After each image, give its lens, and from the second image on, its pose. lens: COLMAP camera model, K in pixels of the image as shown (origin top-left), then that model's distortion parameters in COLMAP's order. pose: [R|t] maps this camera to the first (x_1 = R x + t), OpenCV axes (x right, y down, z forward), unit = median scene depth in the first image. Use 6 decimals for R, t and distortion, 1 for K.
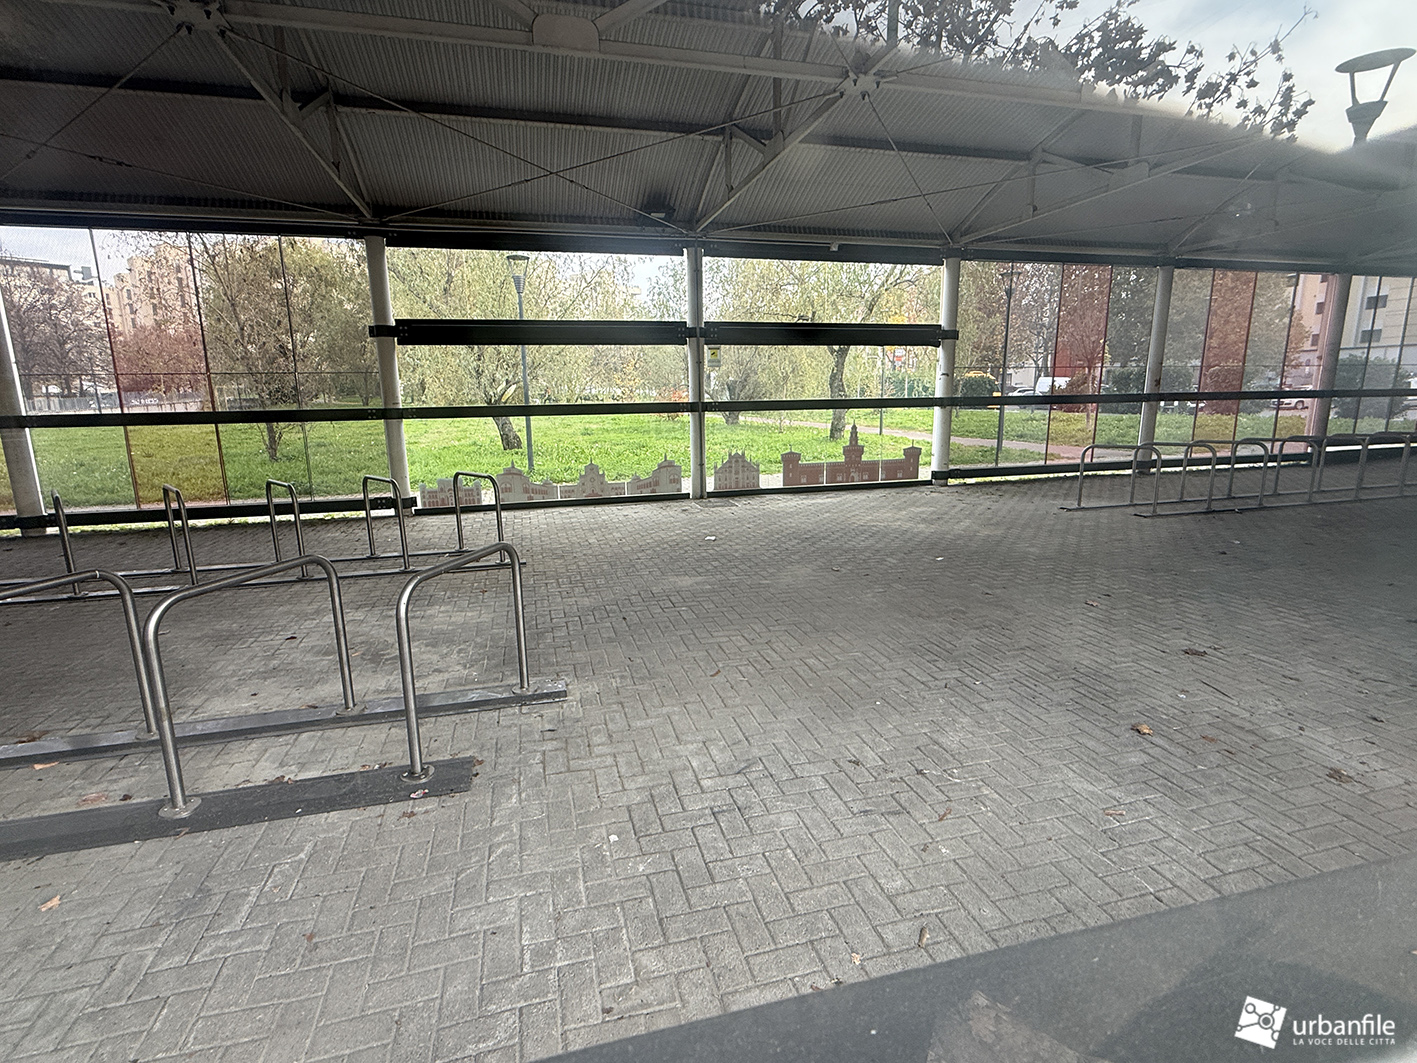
lens RADIAL K [[696.1, 0, 707.3], [0, 696.1, 529.0], [0, 0, 1]] dist [-0.001423, 0.000288]
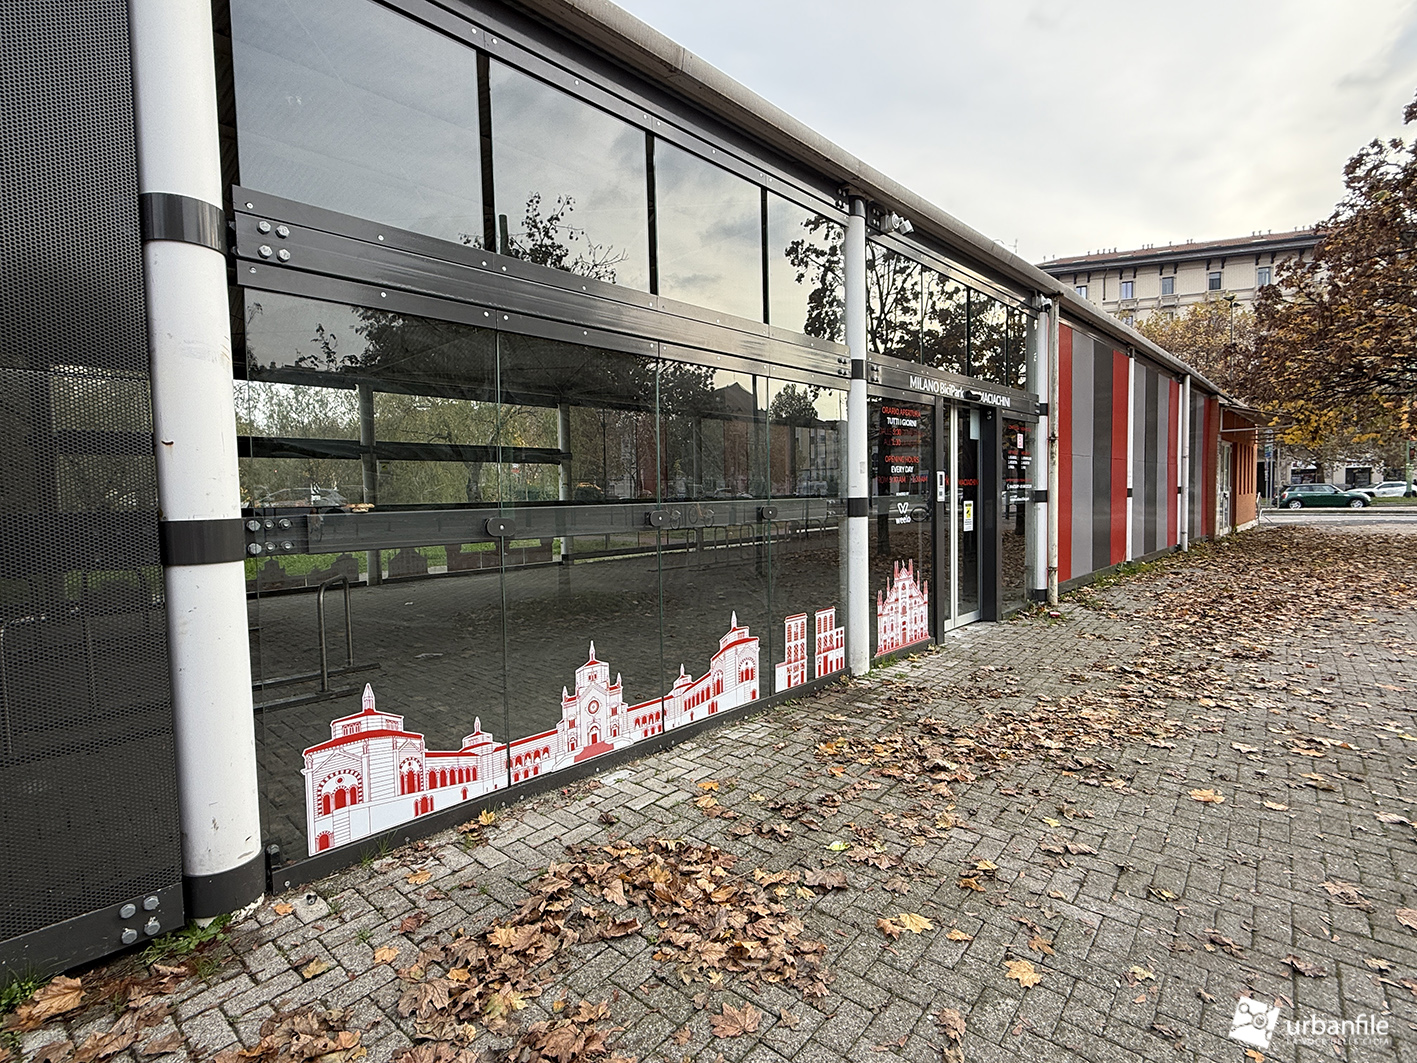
lens RADIAL K [[696.1, 0, 711.9], [0, 696.1, 534.7], [0, 0, 1]] dist [-0.001423, 0.000288]
pose [[0.855728, -0.032593, 0.516398, -0.129972], [0.109156, 0.986925, -0.118593, 0.074073], [-0.505781, 0.157851, 0.848097, -0.311014]]
